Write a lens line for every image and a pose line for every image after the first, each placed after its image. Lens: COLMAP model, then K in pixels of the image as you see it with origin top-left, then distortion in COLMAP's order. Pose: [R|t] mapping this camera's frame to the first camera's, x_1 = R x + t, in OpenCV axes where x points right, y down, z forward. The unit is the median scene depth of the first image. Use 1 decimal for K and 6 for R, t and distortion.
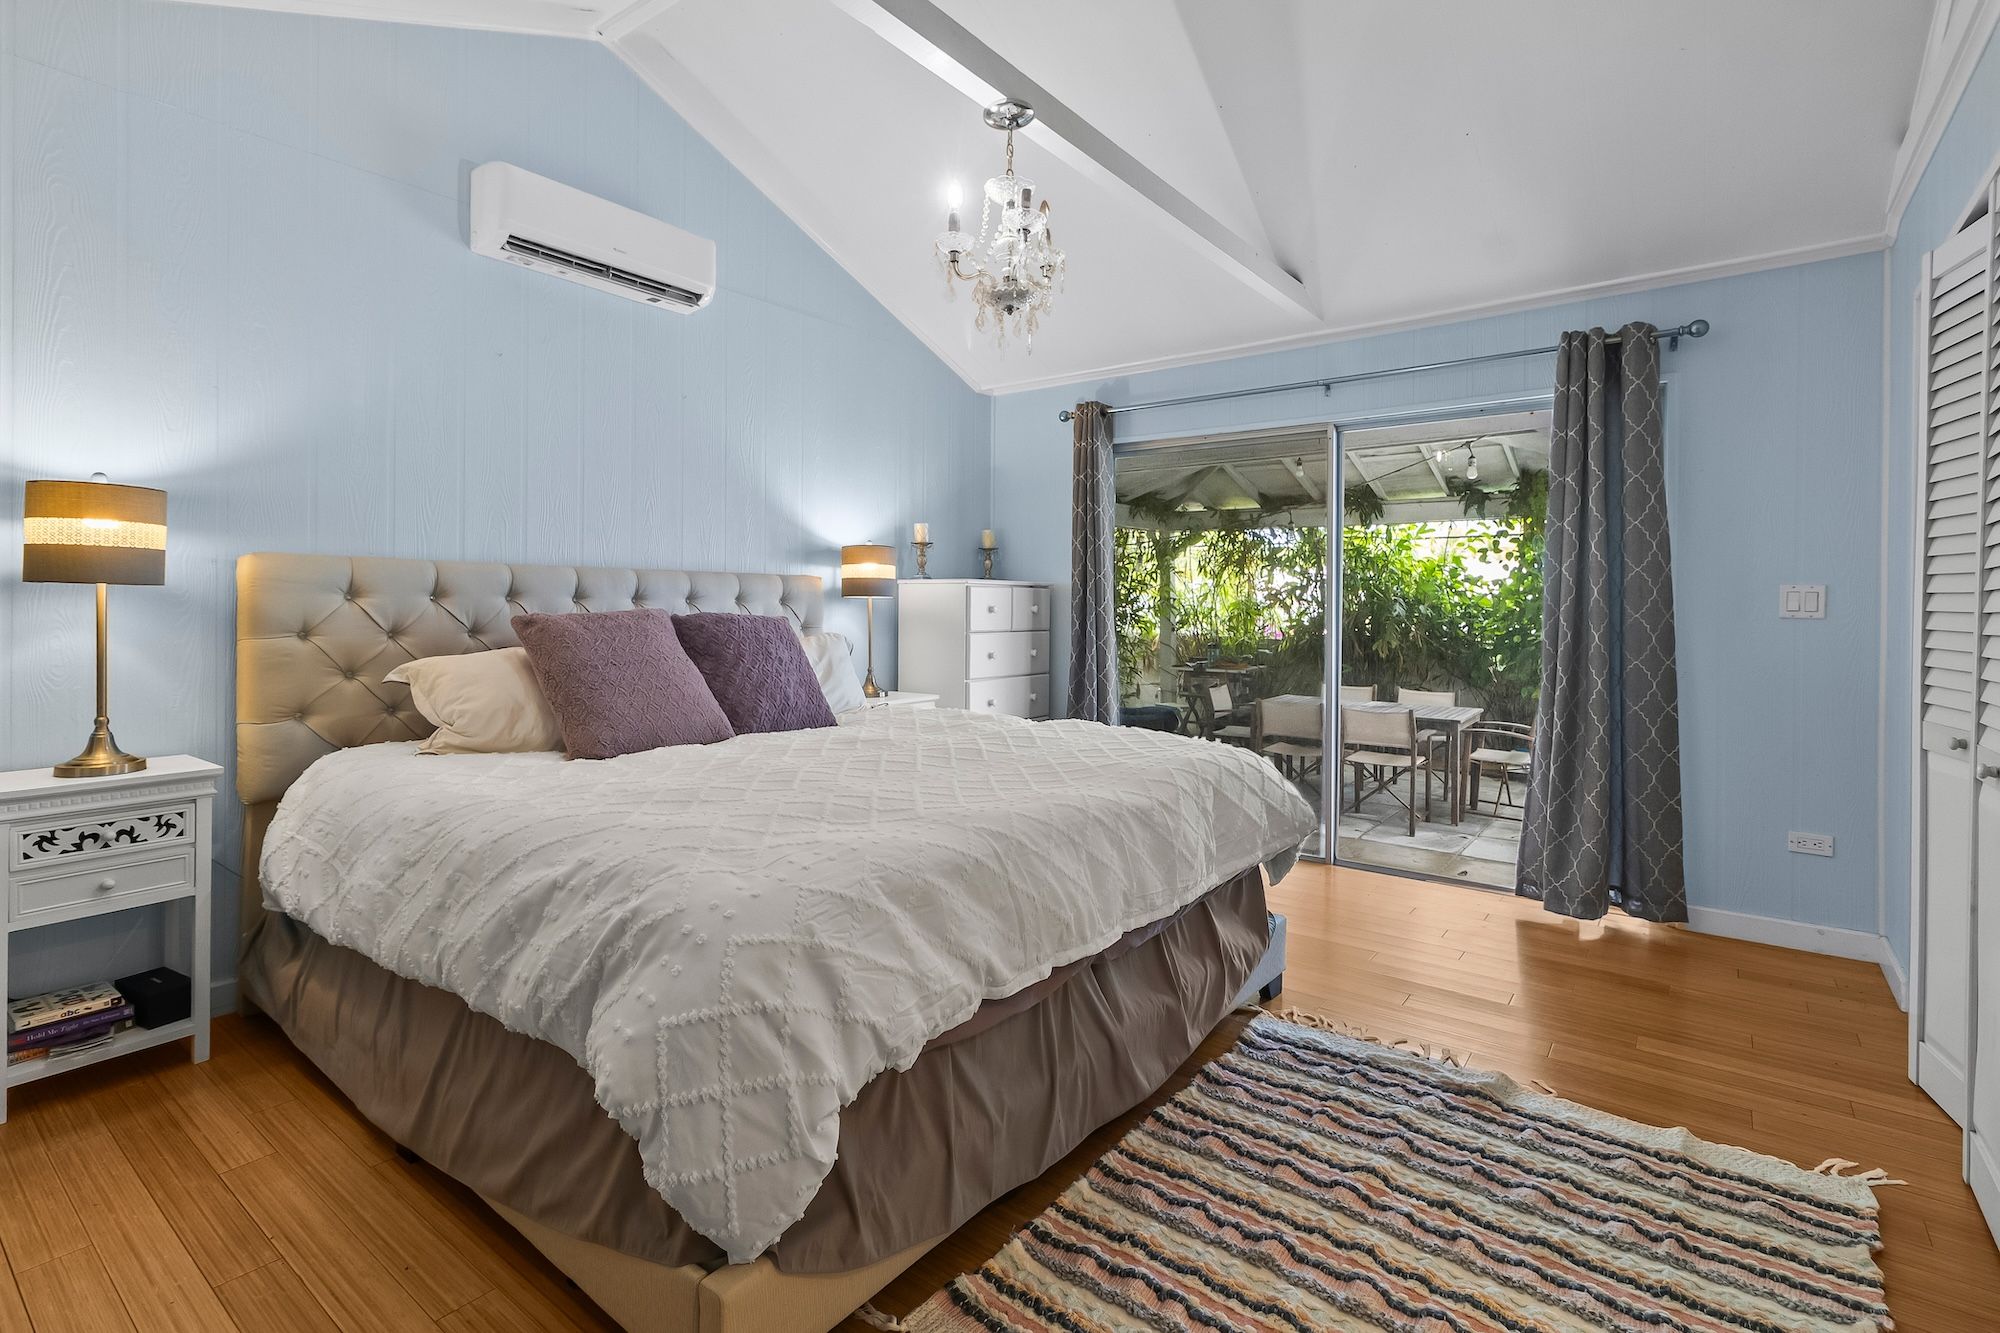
lens RADIAL K [[936.9, 0, 1002.6], [0, 936.9, 602.8], [0, 0, 1]] dist [0.005799, 0.000248]
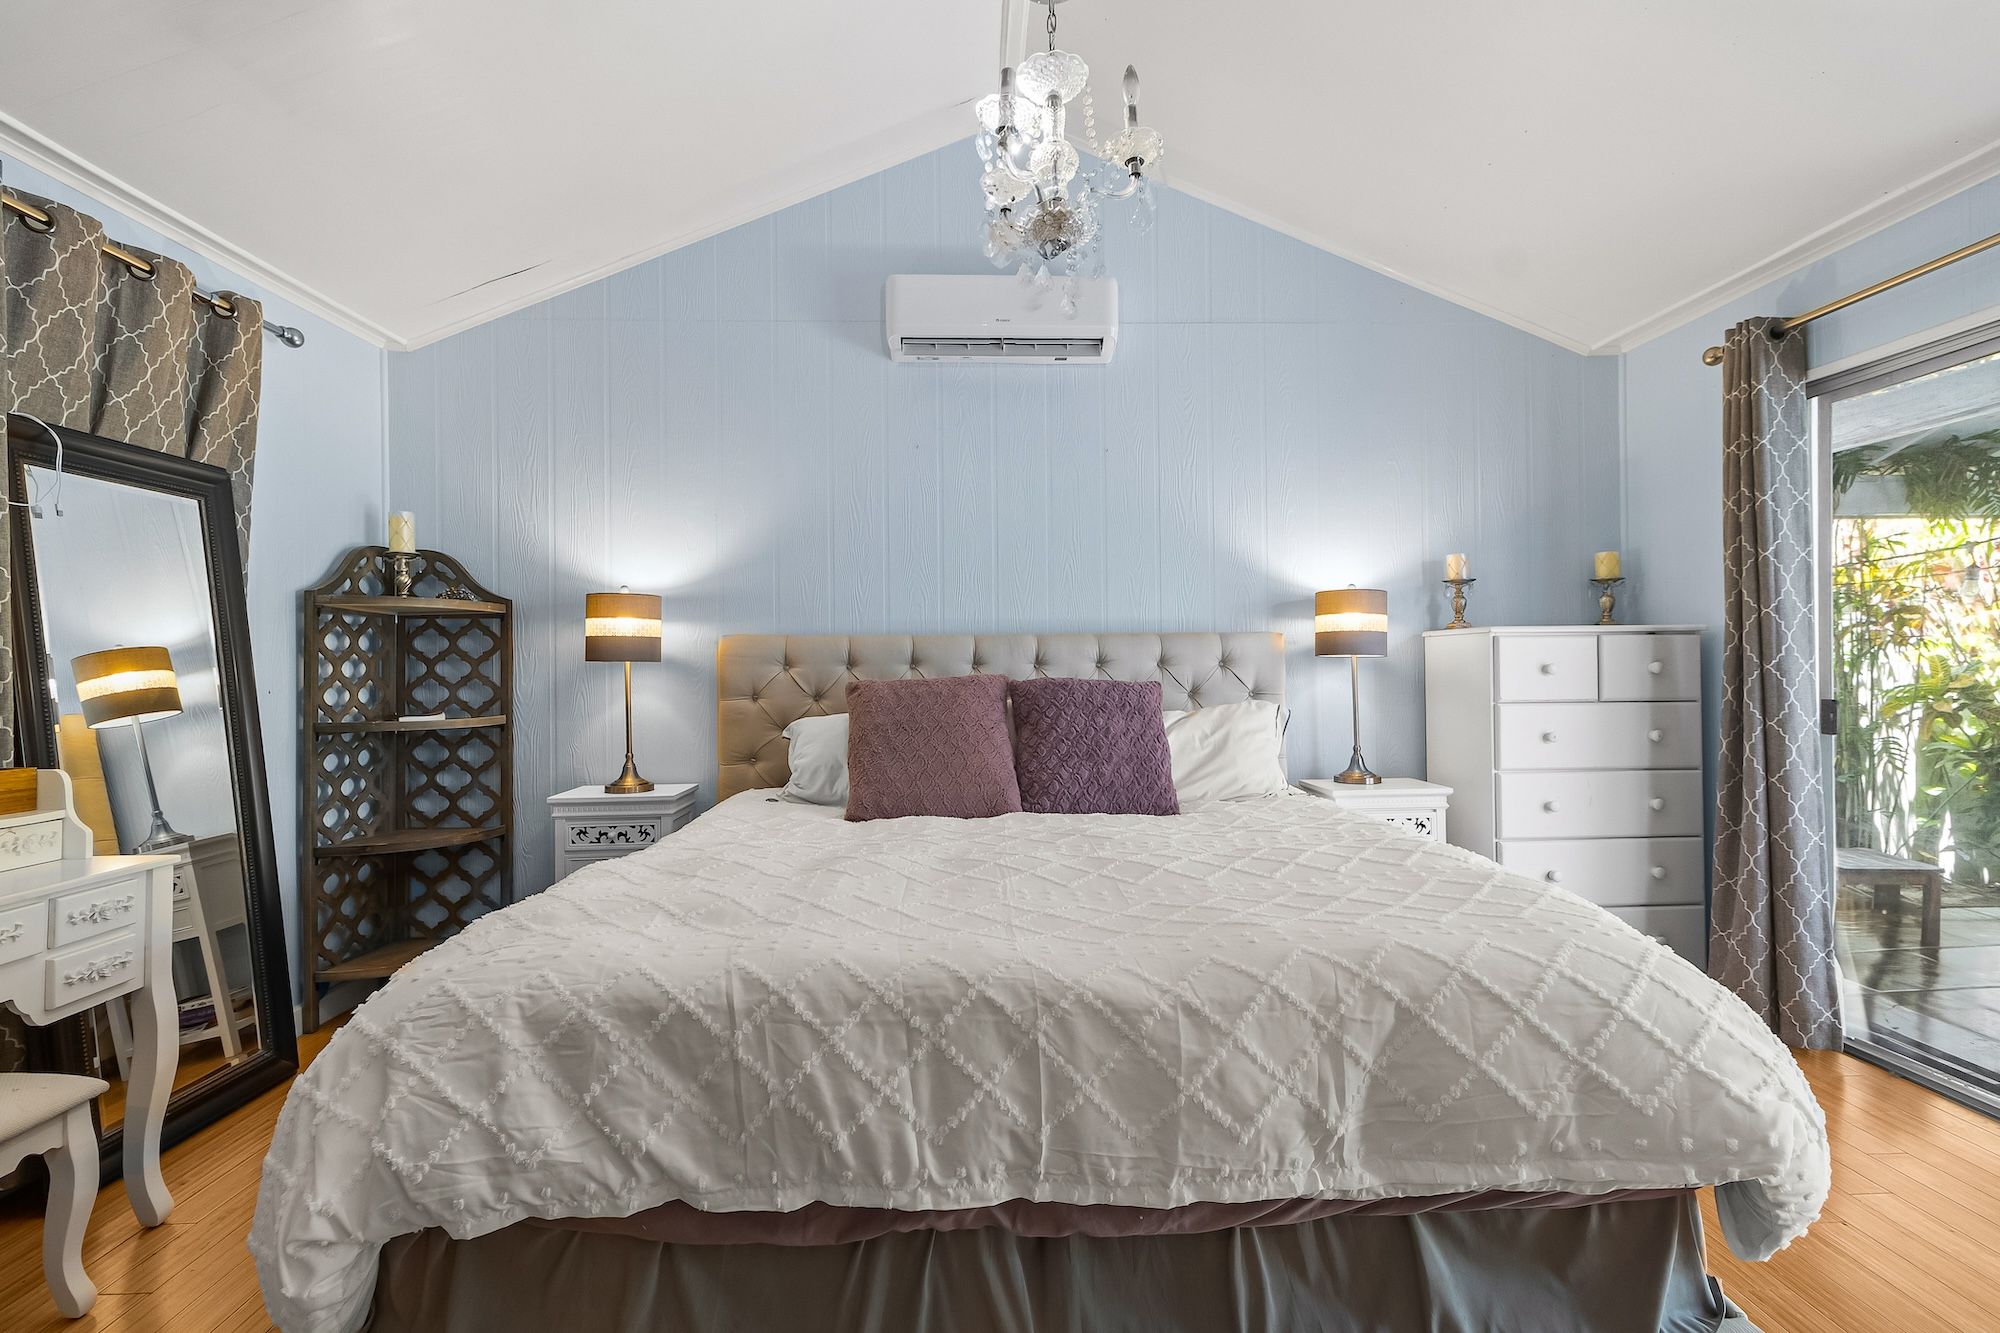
lens RADIAL K [[929.4, 0, 1002.0], [0, 929.4, 659.7], [0, 0, 1]] dist [0.005936, 0.000263]
pose [[0.637329, -0.022186, -0.770272, 0.353702], [0.016334, 0.999750, -0.015280, 0.005817], [0.770419, -0.002843, 0.637532, 0.359672]]
